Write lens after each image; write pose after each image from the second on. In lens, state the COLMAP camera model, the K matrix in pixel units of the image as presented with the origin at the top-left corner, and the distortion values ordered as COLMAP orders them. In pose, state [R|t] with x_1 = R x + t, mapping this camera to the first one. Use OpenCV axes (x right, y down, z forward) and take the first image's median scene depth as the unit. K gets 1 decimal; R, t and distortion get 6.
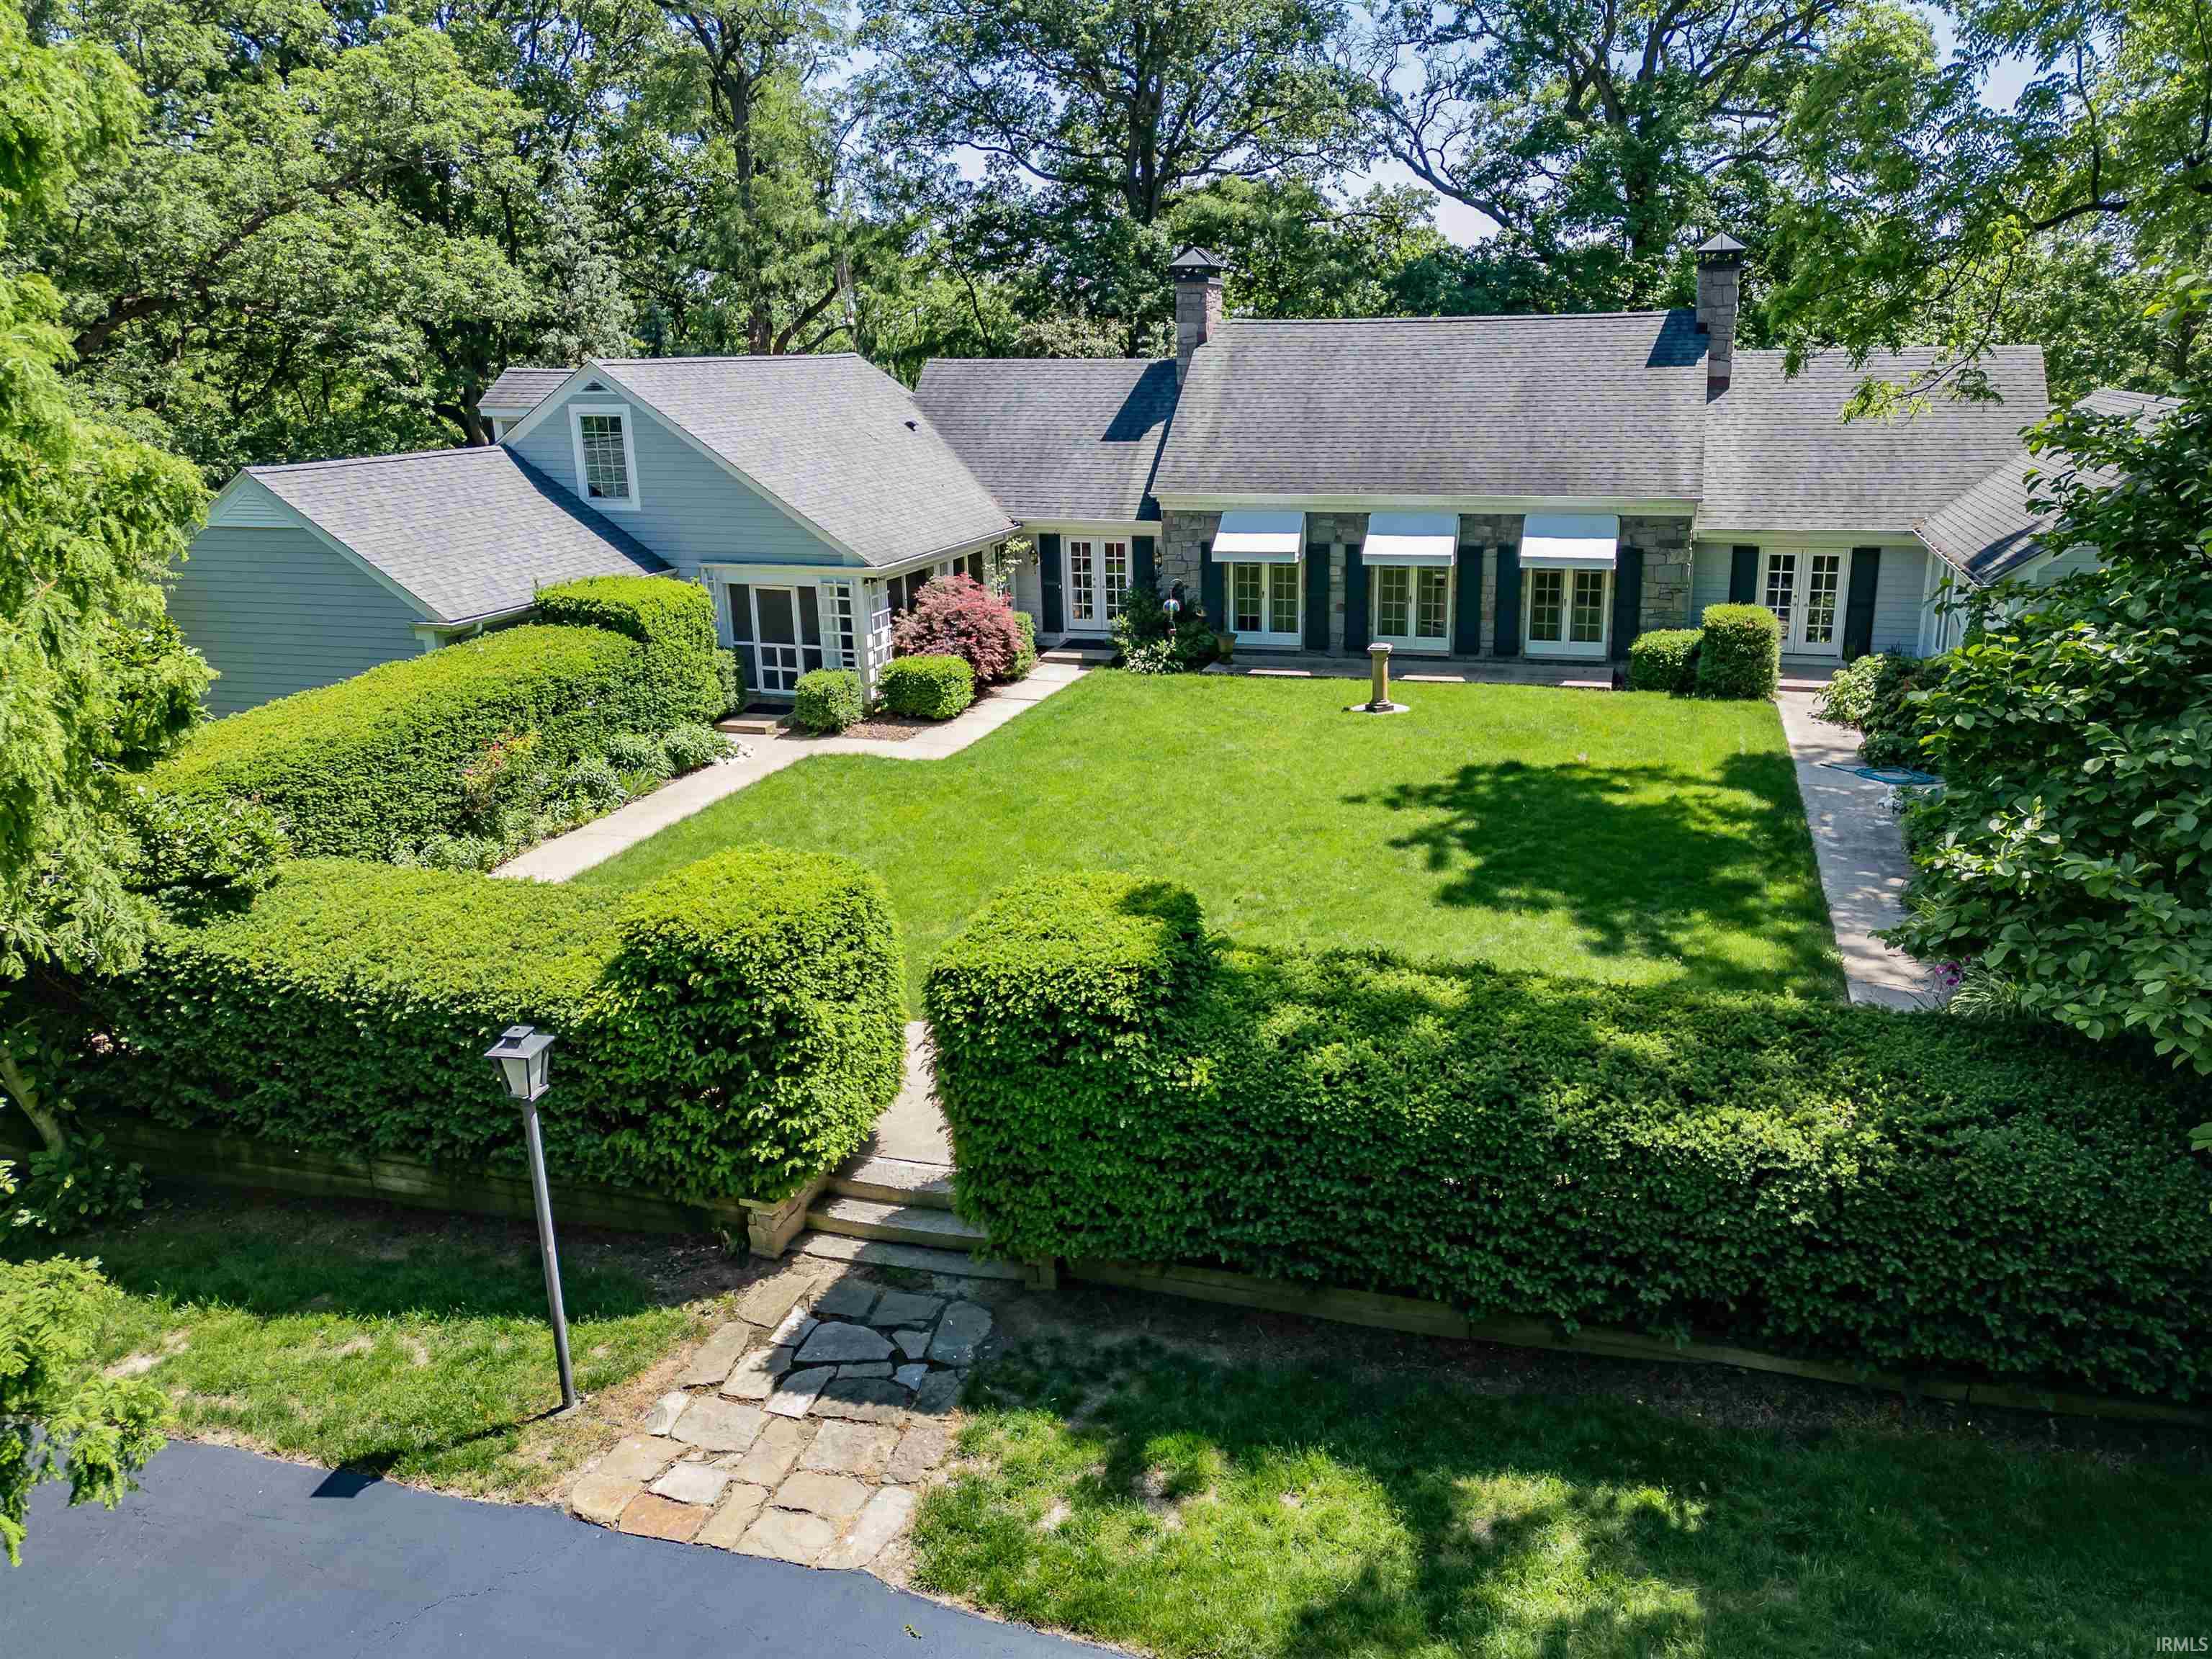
lens RADIAL K [[1573.6, 0, 1201.4], [0, 1573.6, 816.6], [0, 0, 1]] dist [0.080031, -0.047555]
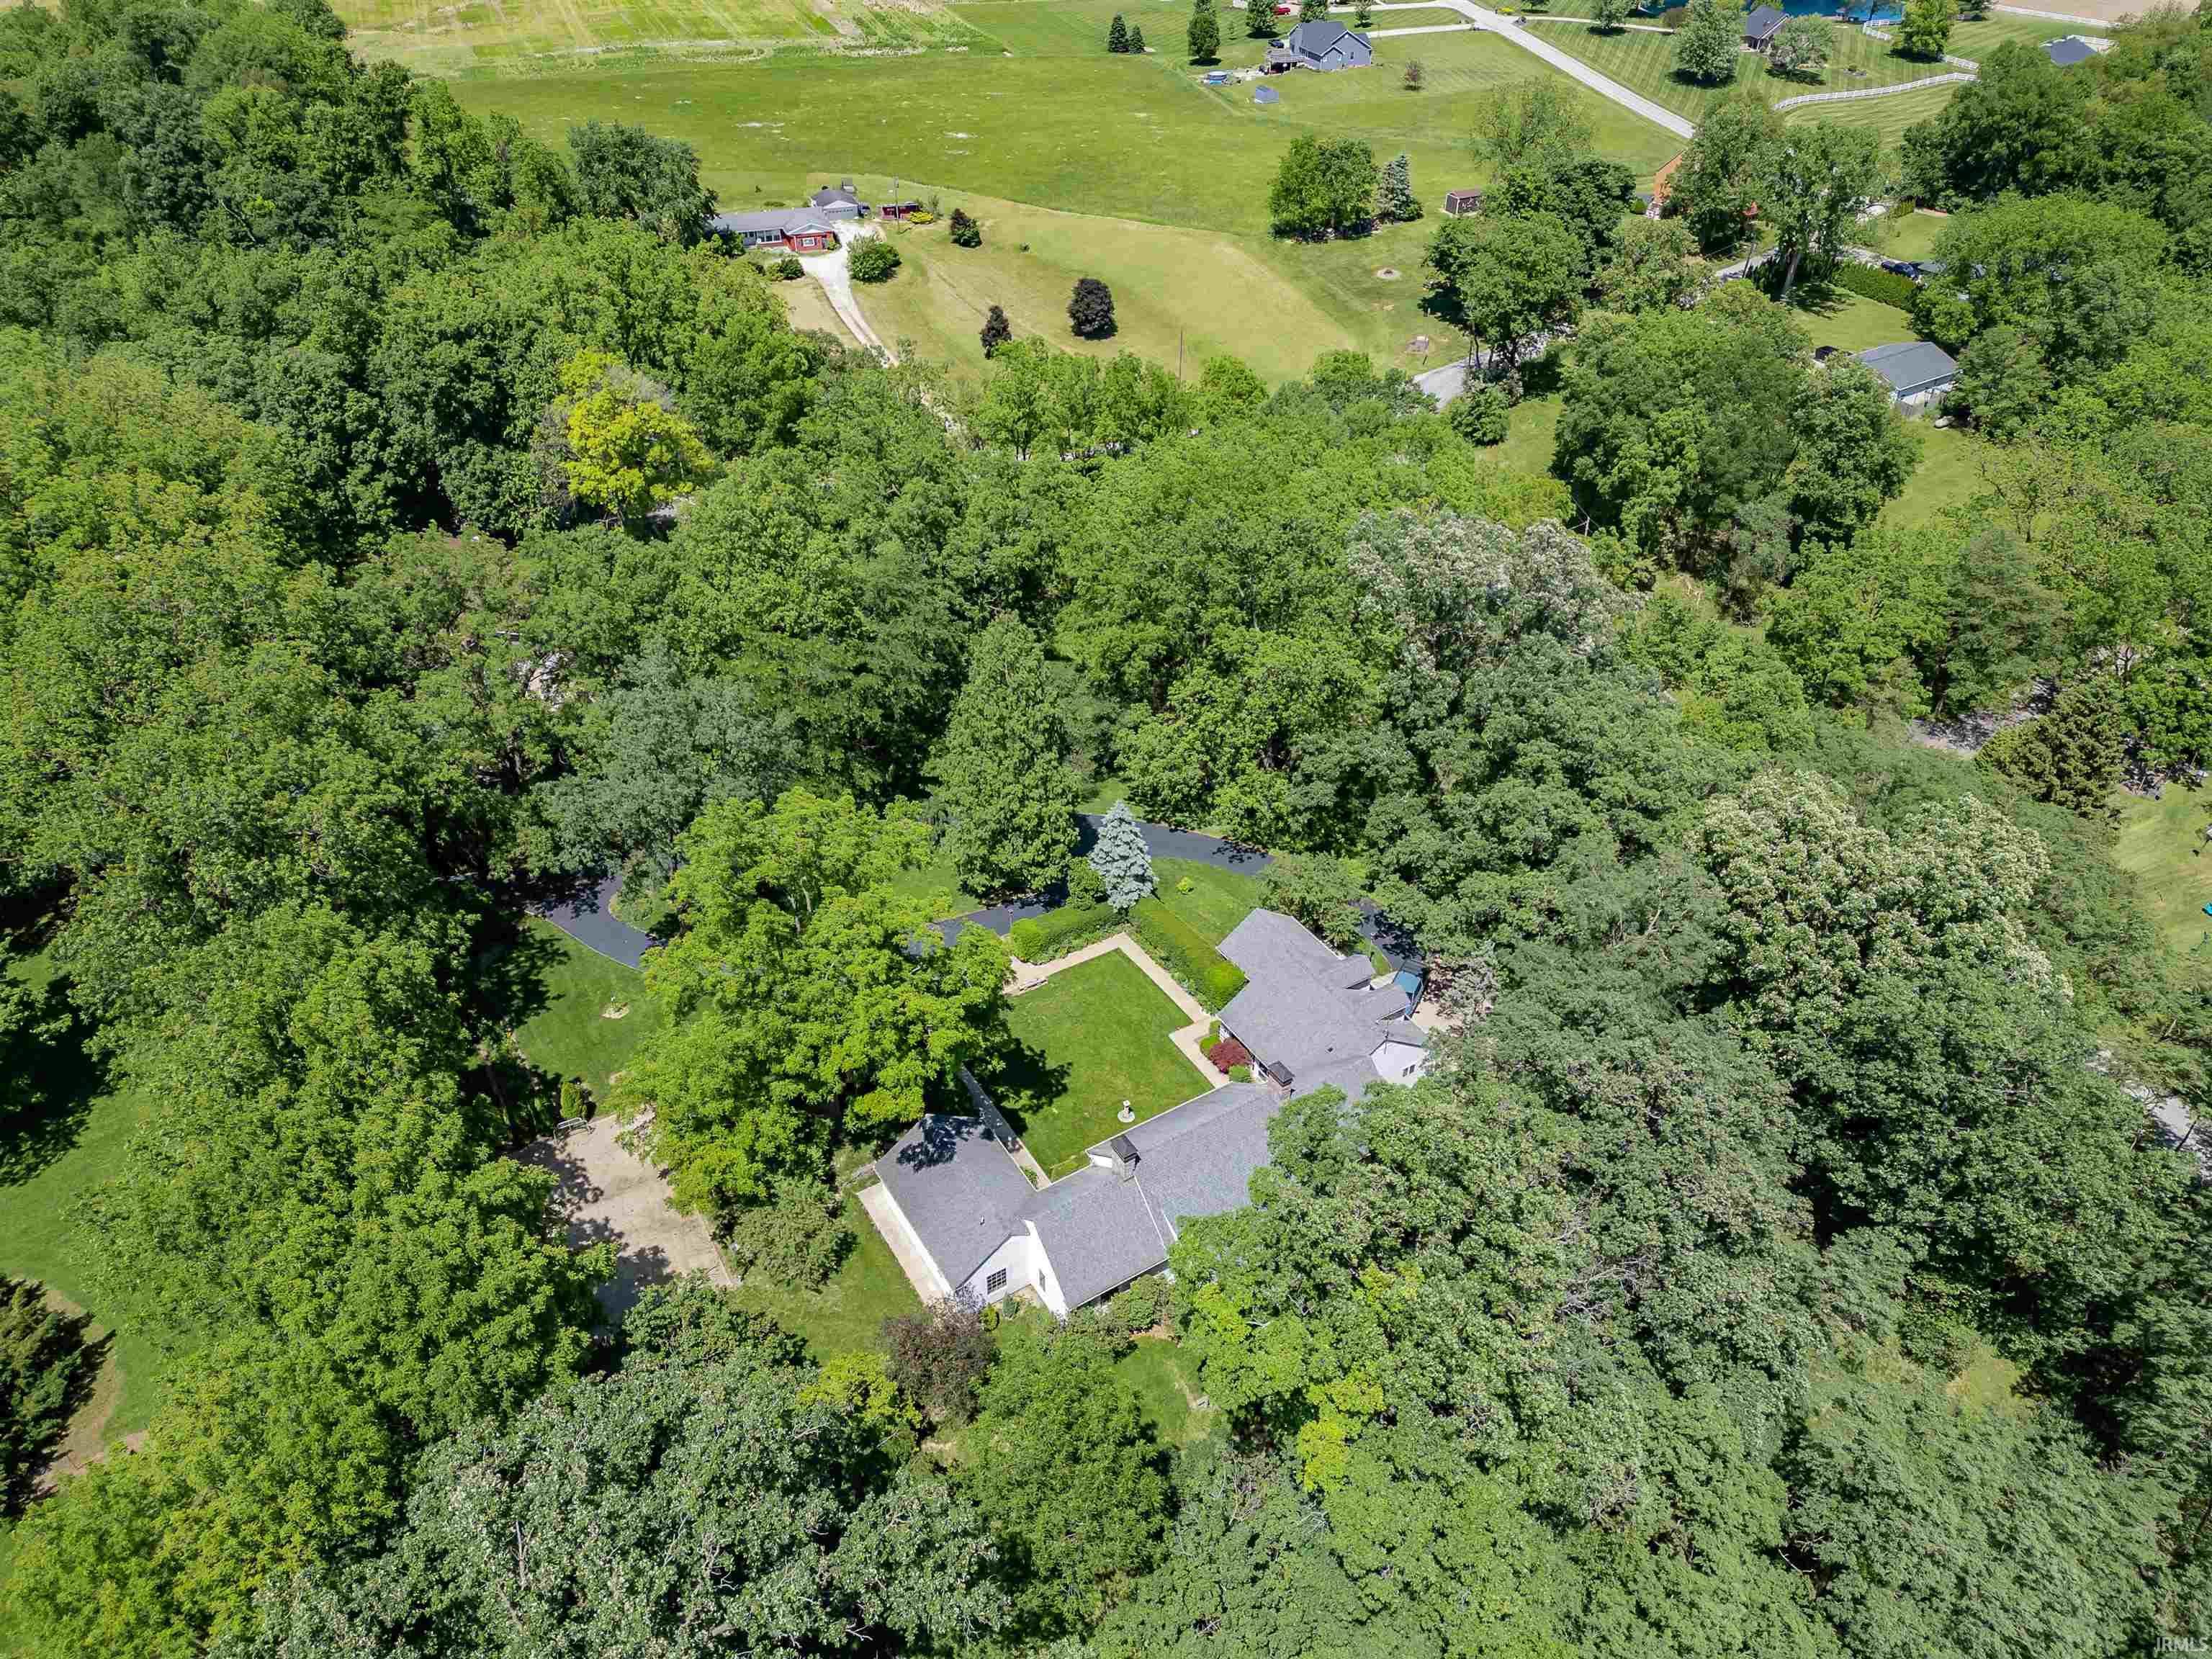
lens RADIAL K [[1573.6, 0, 1116.2], [0, 1573.6, 828.2], [0, 0, 1]] dist [0.080031, -0.047555]
pose [[-0.670493, 0.458630, -0.583179, 2.456114], [-0.214684, 0.632481, 0.744230, -4.021401], [0.710176, 0.624200, -0.325614, 2.246542]]
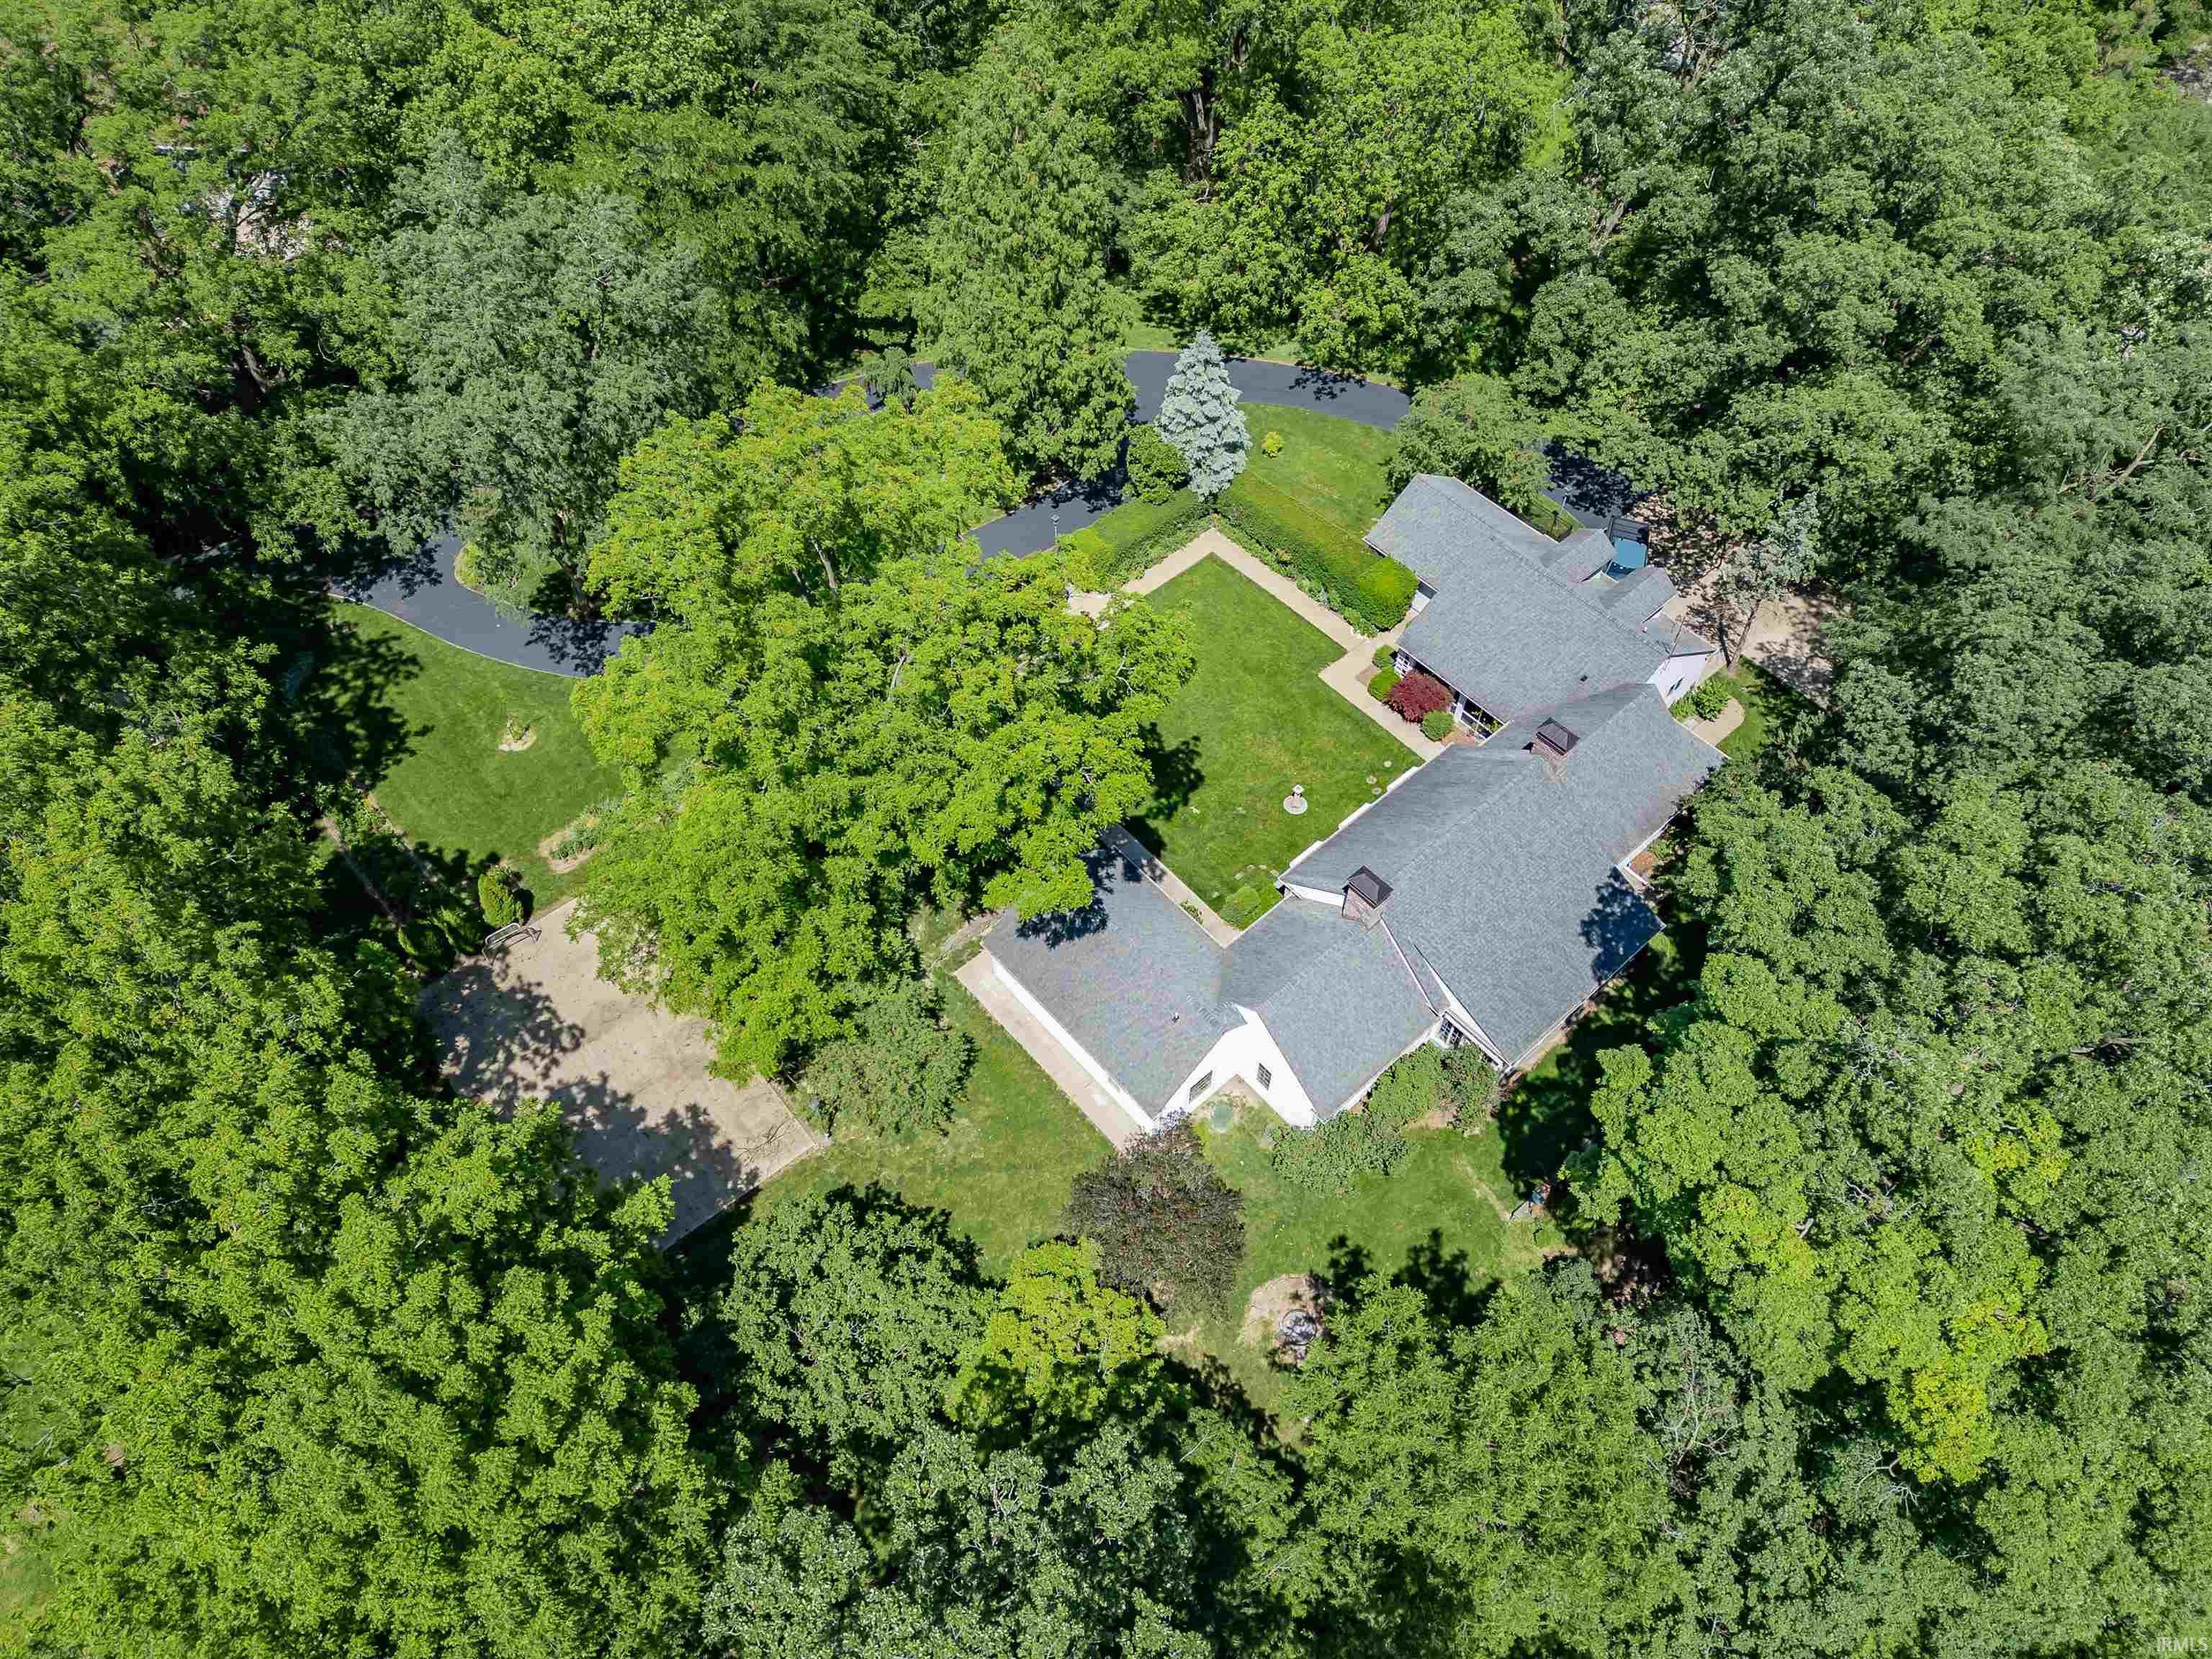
lens RADIAL K [[1573.6, 0, 1113.6], [0, 1573.6, 826.3], [0, 0, 1]] dist [0.080031, -0.047555]
pose [[-0.535780, 0.702229, -0.468843, 1.907027], [-0.248603, 0.399458, 0.882400, -2.849224], [0.806930, 0.589329, -0.039446, 1.145995]]
